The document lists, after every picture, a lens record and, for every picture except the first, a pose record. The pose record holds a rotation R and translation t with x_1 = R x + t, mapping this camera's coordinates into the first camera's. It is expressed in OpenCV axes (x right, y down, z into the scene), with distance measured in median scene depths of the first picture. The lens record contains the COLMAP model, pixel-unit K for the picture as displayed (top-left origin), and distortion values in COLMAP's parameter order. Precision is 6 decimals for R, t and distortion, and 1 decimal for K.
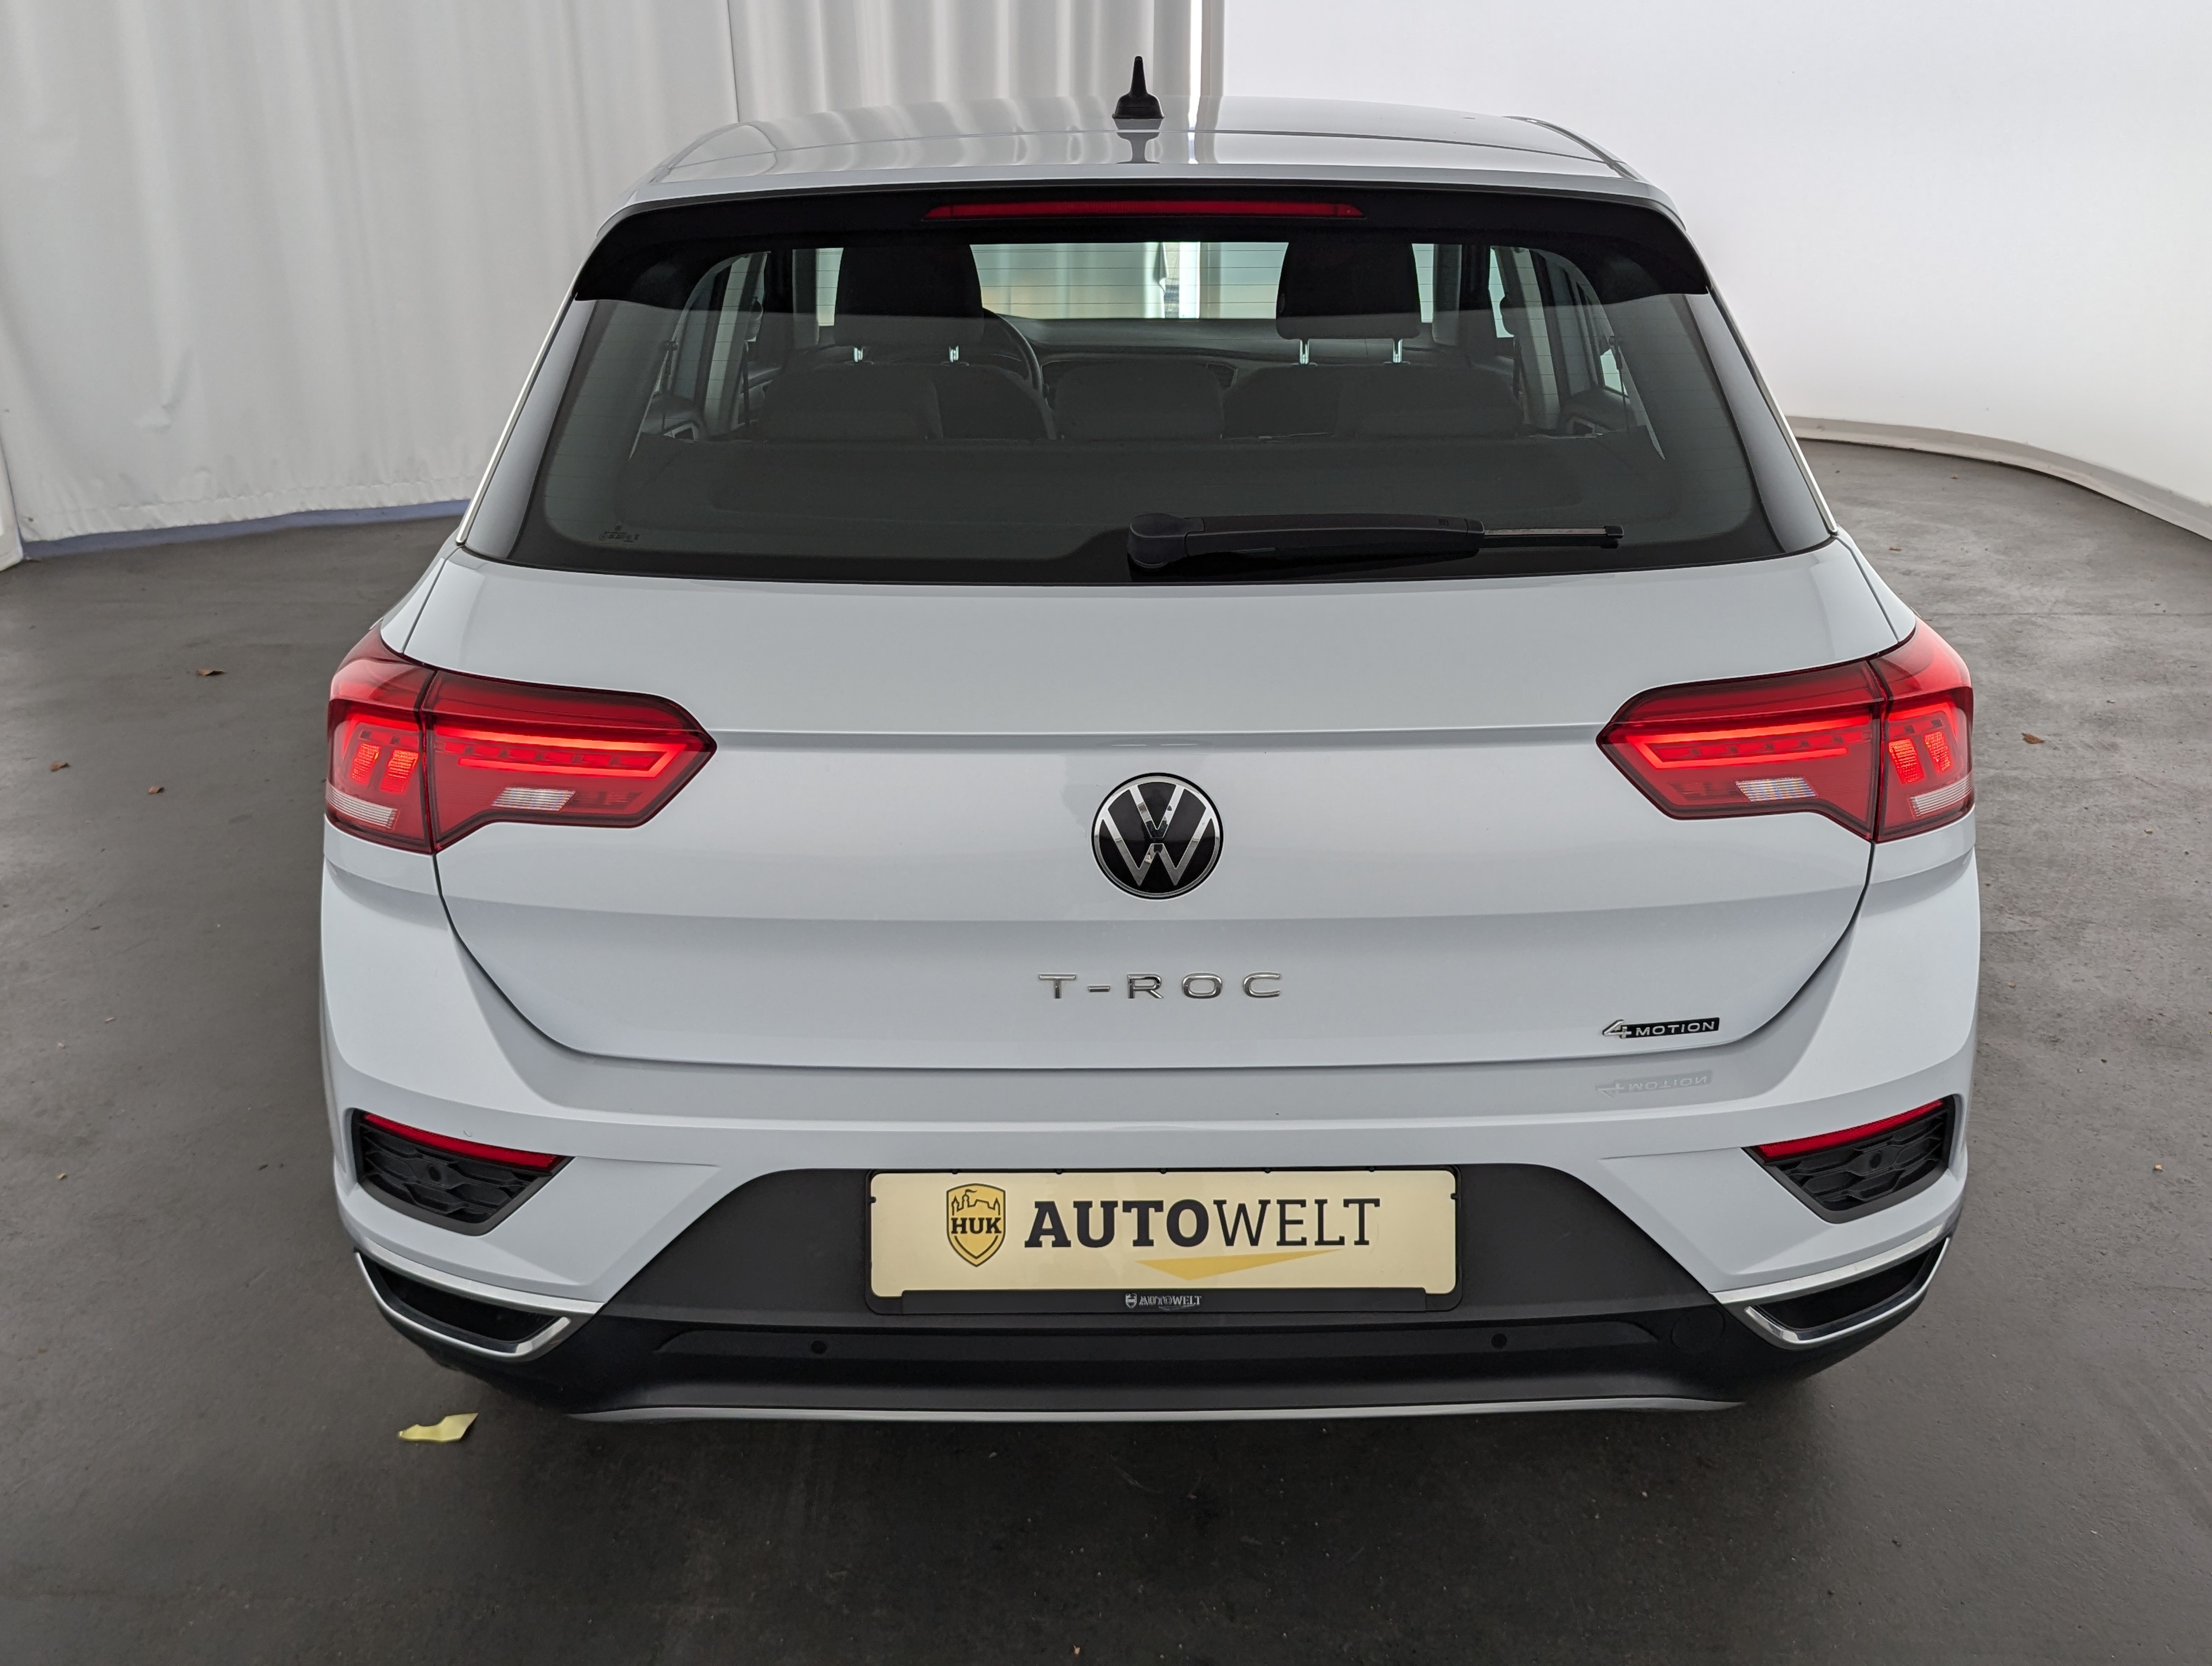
lens RADIAL K [[1935.9, 0, 1174.9], [0, 1935.9, 835.5], [0, 0, 1]] dist [0.007857, 0.026649]
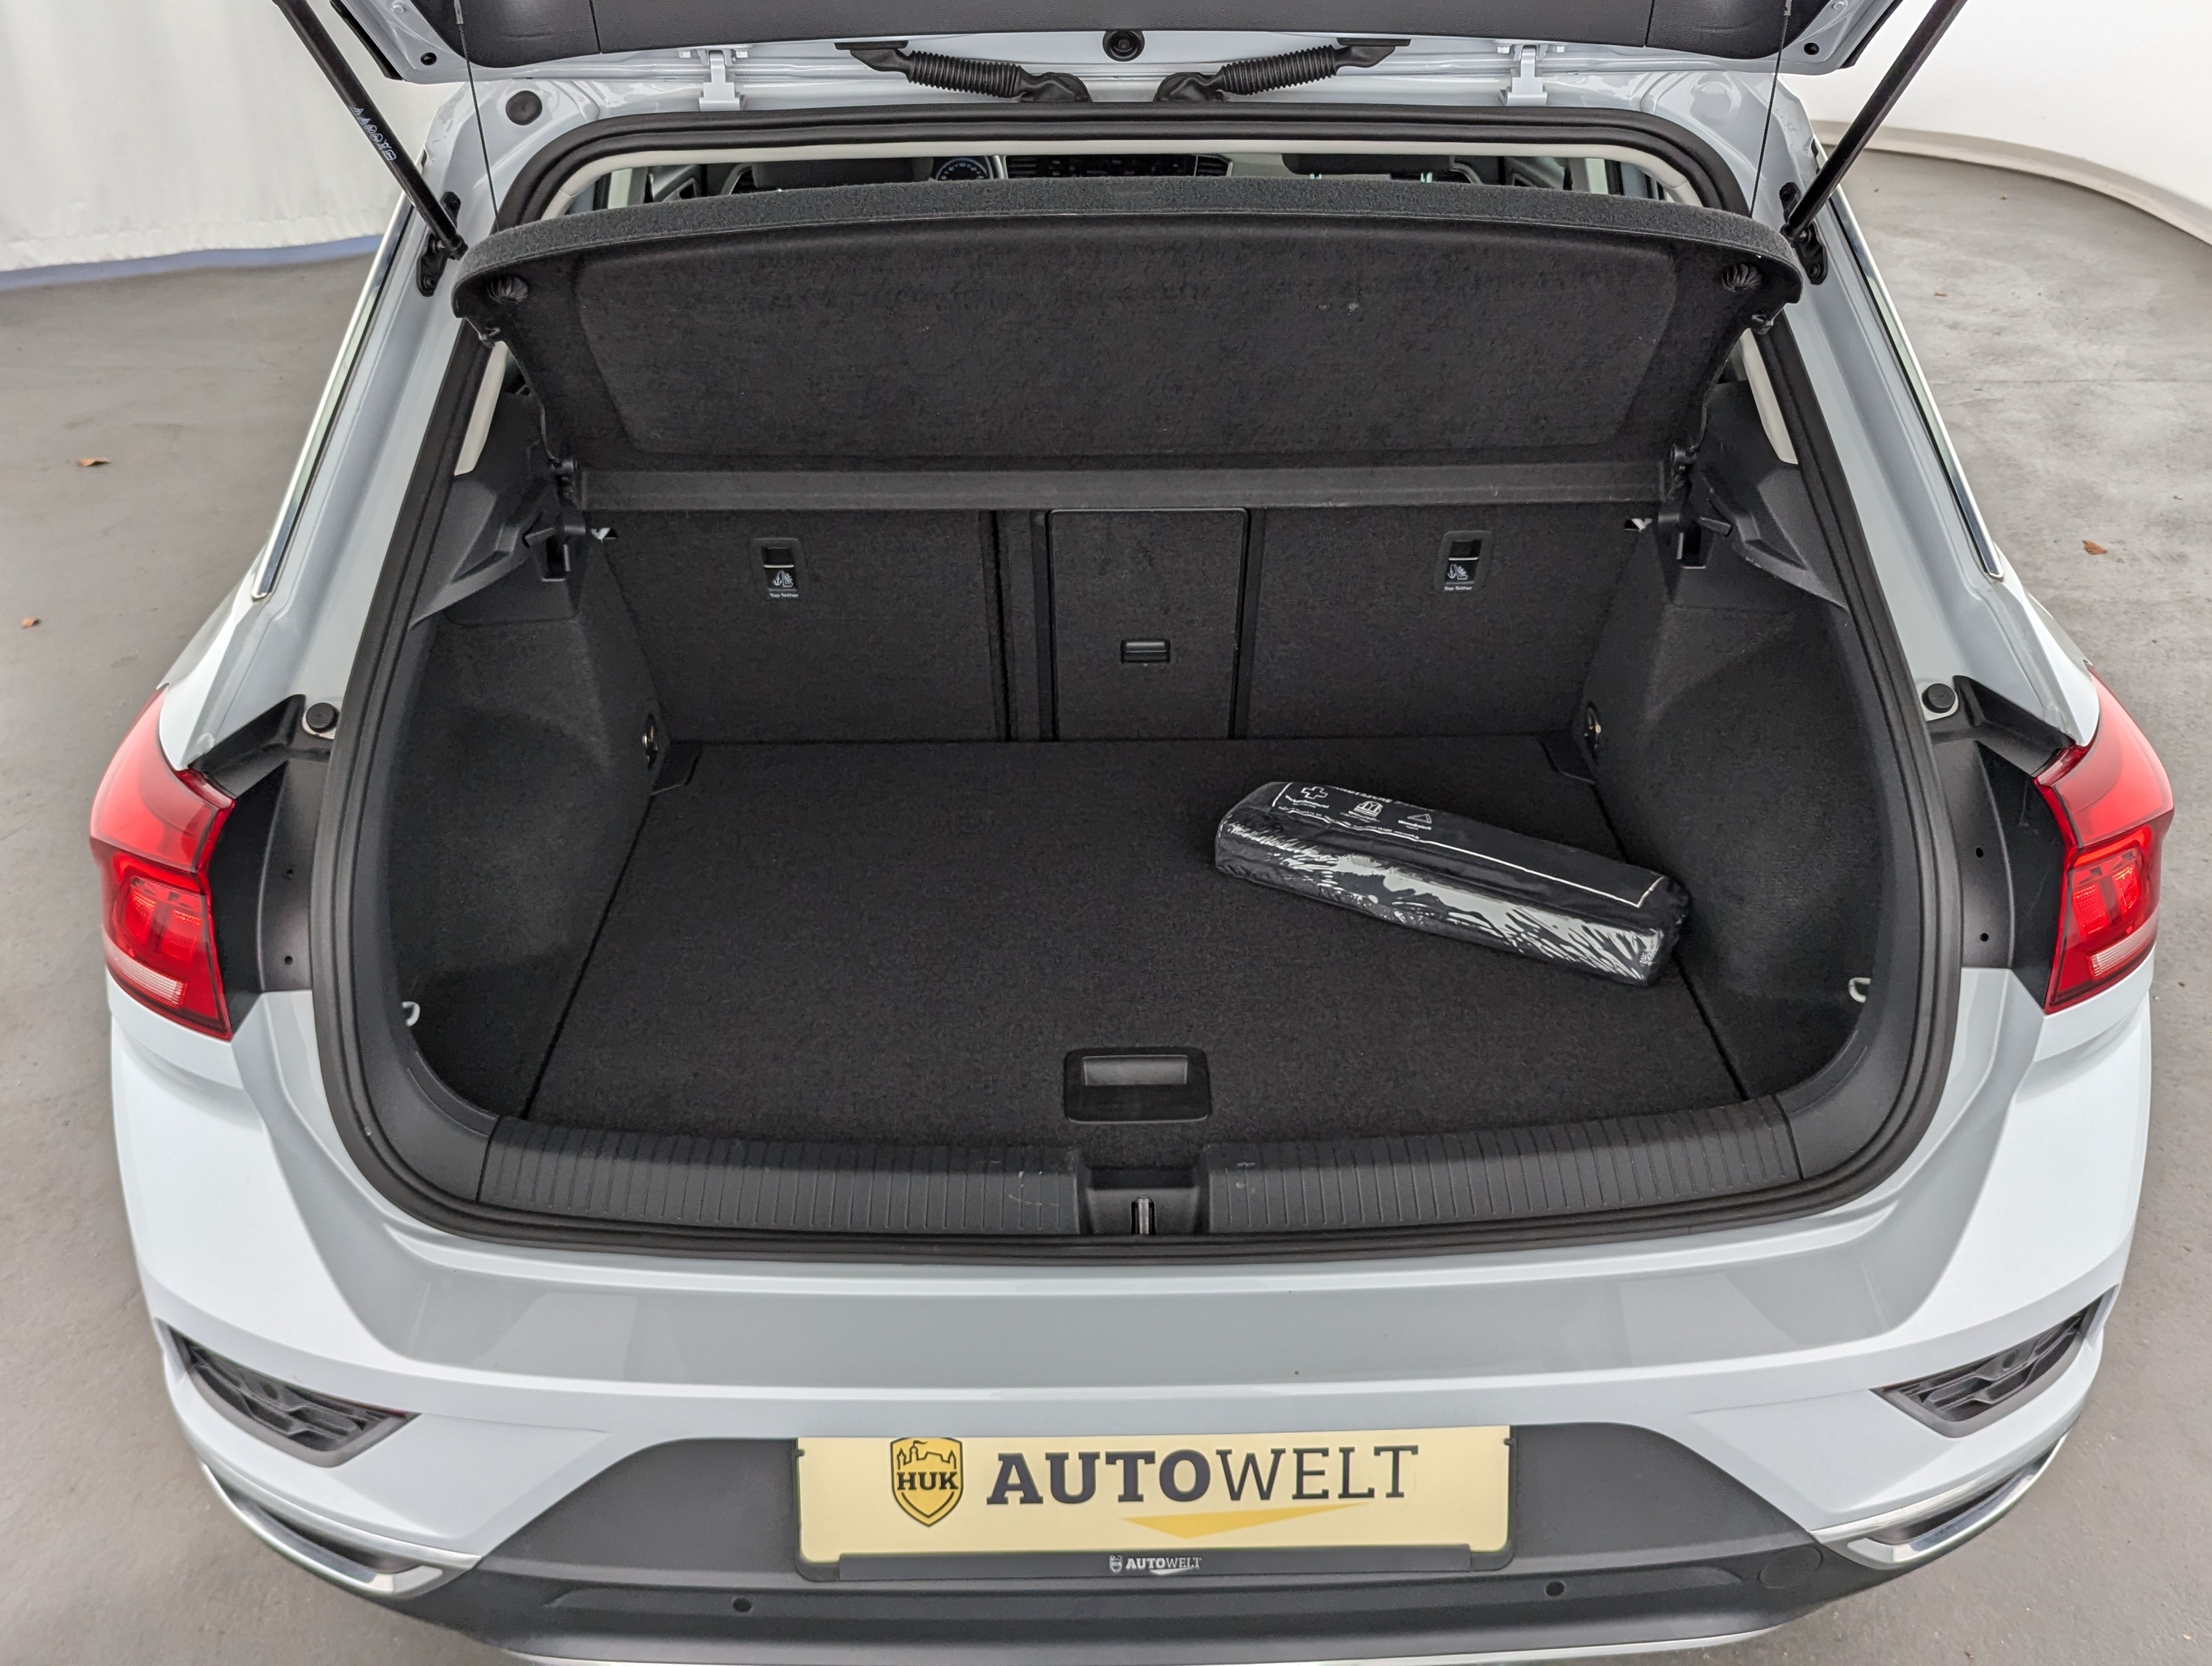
lens RADIAL K [[1935.9, 0, 1174.9], [0, 1935.9, 835.5], [0, 0, 1]] dist [0.007857, 0.026649]
pose [[0.999948, -0.001614, 0.010112, -0.005419], [-0.000085, 0.986164, 0.165772, -0.204193], [-0.010240, -0.165764, 0.986112, 0.232155]]
